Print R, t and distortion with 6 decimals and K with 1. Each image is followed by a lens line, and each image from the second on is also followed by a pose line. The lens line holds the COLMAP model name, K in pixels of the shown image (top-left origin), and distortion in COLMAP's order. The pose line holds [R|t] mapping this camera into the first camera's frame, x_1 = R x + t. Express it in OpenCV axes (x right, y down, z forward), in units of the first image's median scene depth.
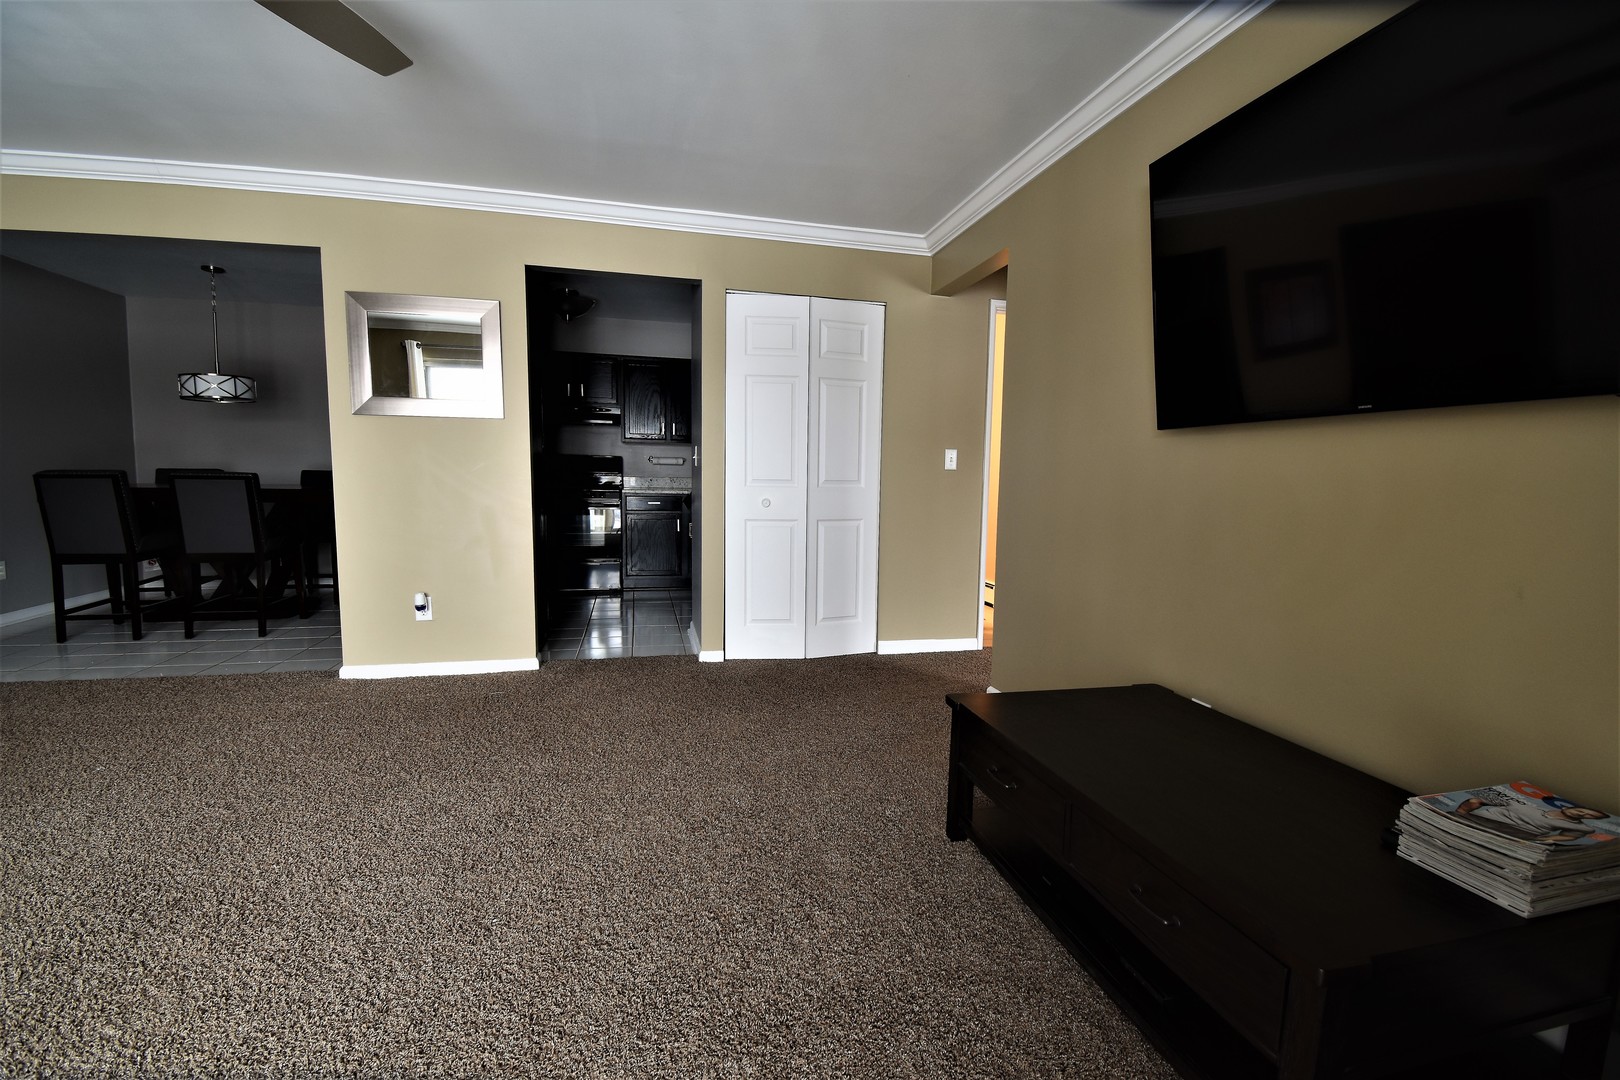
lens RADIAL K [[718.5, 0, 816.8], [0, 718.5, 545.8], [0, 0, 1]] dist [0.021902, -0.026467]
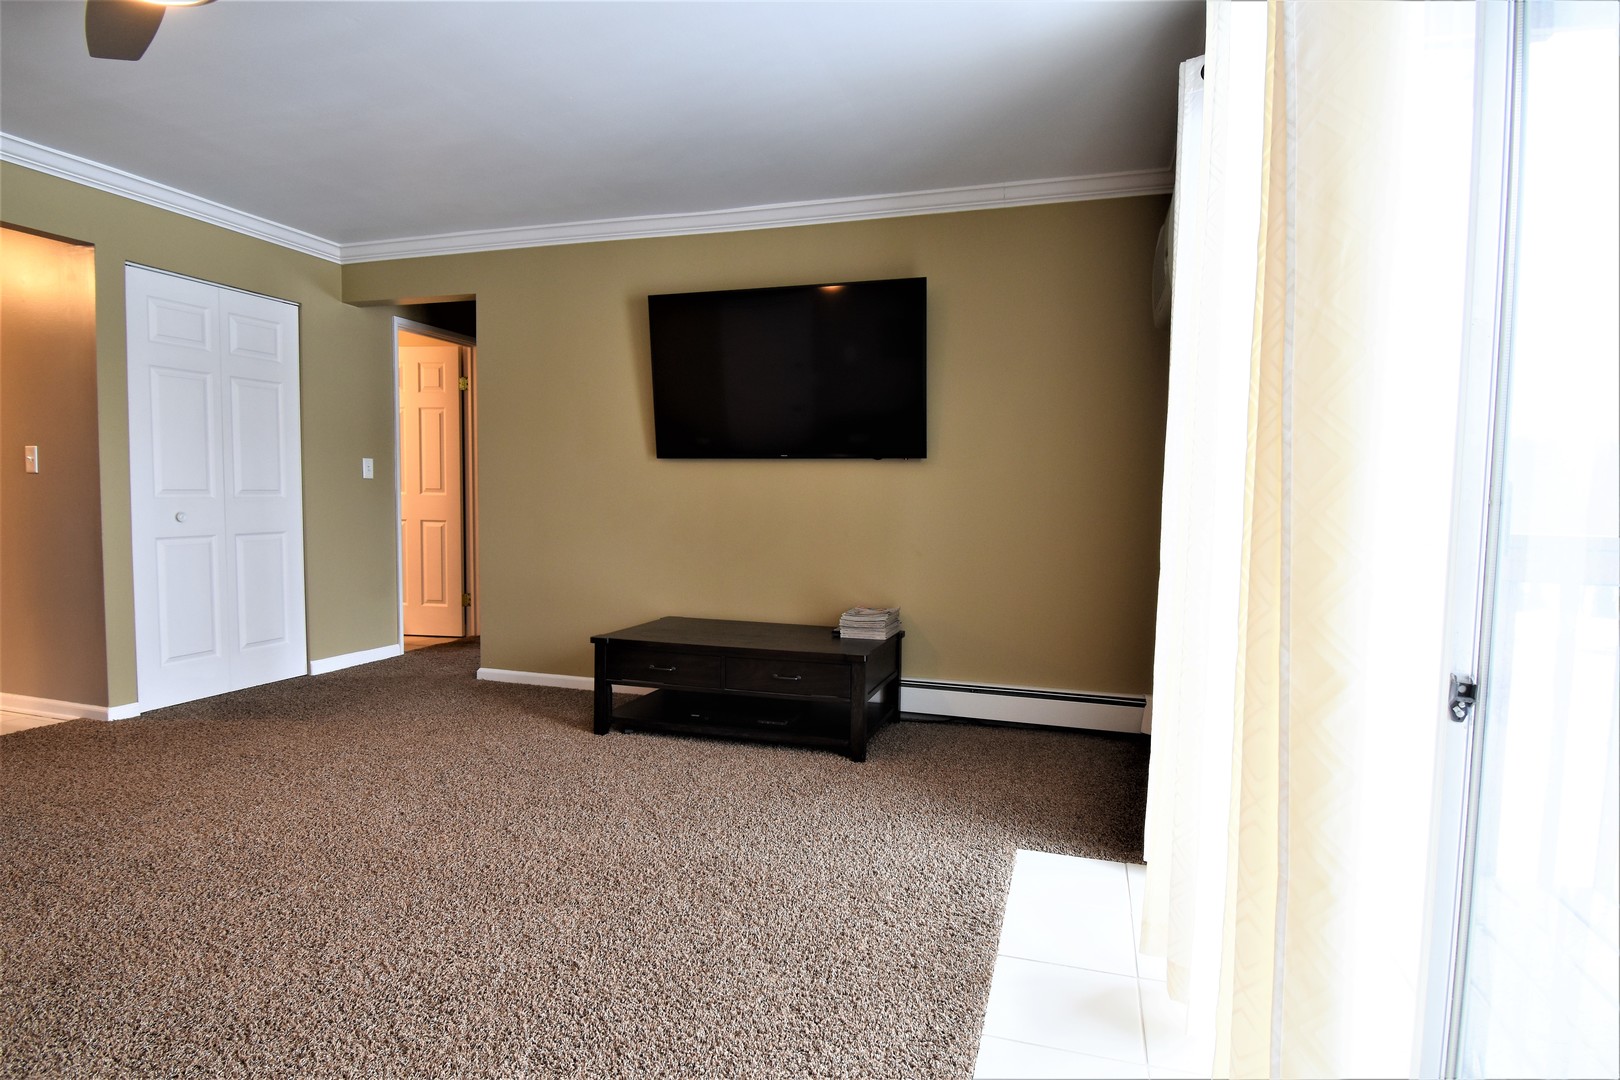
lens RADIAL K [[869.7, 0, 818.0], [0, 869.7, 537.9], [0, 0, 1]] dist [0.016913, -0.027622]
pose [[0.521191, -0.049519, 0.852002, -0.542548], [0.076995, 0.996972, 0.010845, 0.011537], [-0.849960, 0.059948, 0.523426, -0.166079]]
